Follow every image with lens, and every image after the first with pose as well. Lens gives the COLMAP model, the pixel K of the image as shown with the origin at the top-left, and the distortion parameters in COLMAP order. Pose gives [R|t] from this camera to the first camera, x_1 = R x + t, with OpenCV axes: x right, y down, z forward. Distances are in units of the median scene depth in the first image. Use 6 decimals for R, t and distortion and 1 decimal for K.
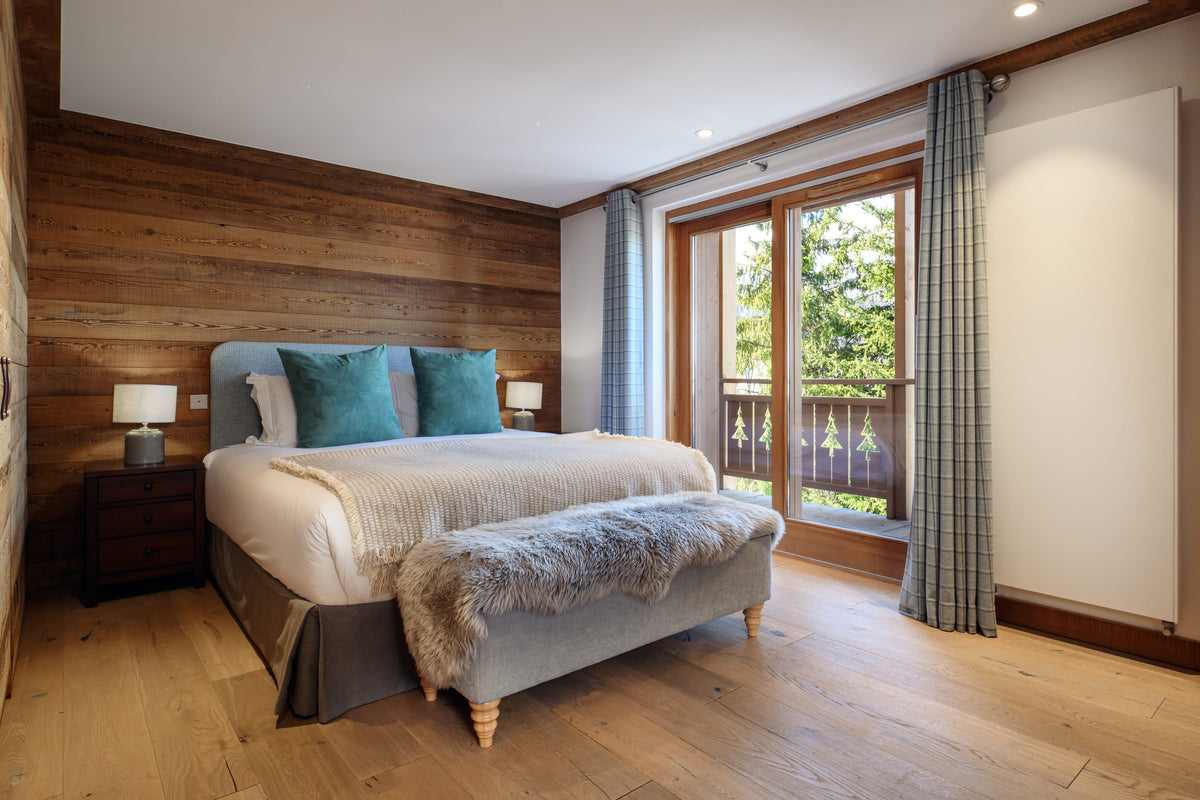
lens RADIAL K [[663.1, 0, 603.2], [0, 663.1, 389.5], [0, 0, 1]] dist [0.003174, -0.008873]
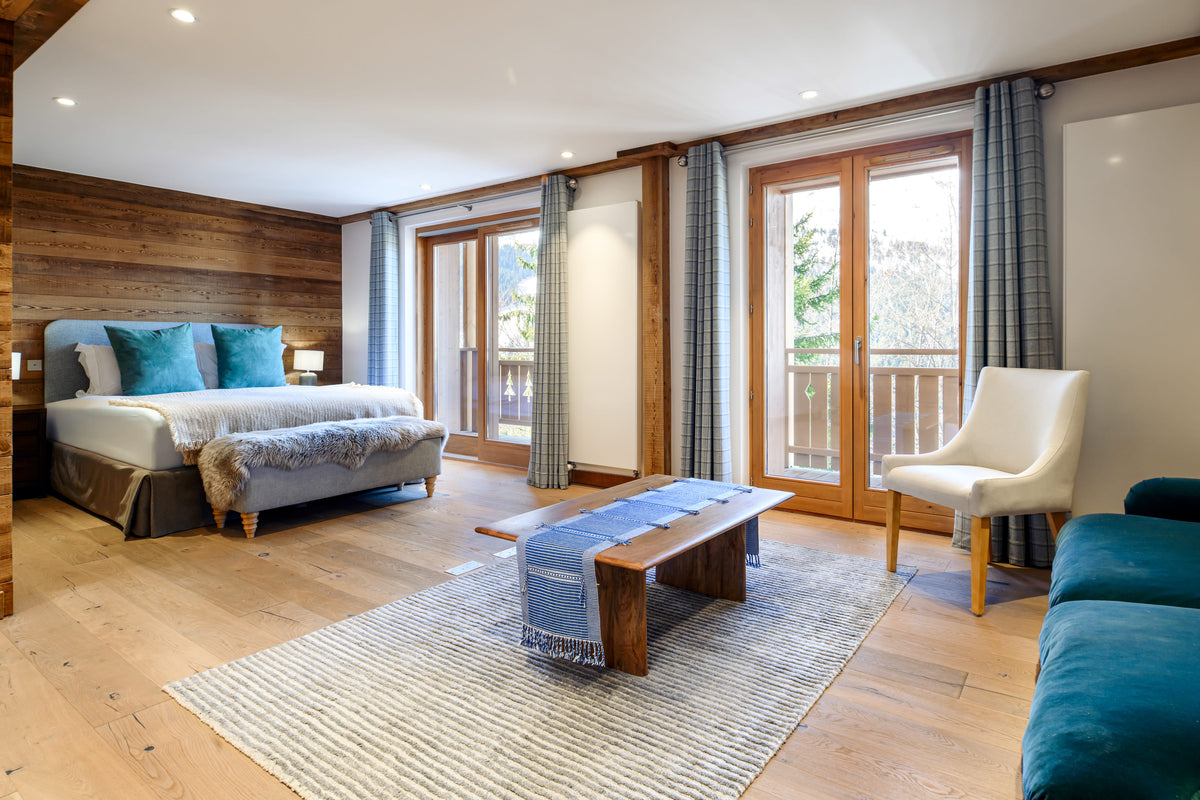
lens RADIAL K [[663.1, 0, 605.4], [0, 663.1, 354.7], [0, 0, 1]] dist [0.003174, -0.008873]
pose [[0.970693, -0.002541, 0.240309, 0.174156], [0.004018, 0.999976, -0.005655, 0.009524], [-0.240289, 0.006455, 0.970680, -0.538644]]
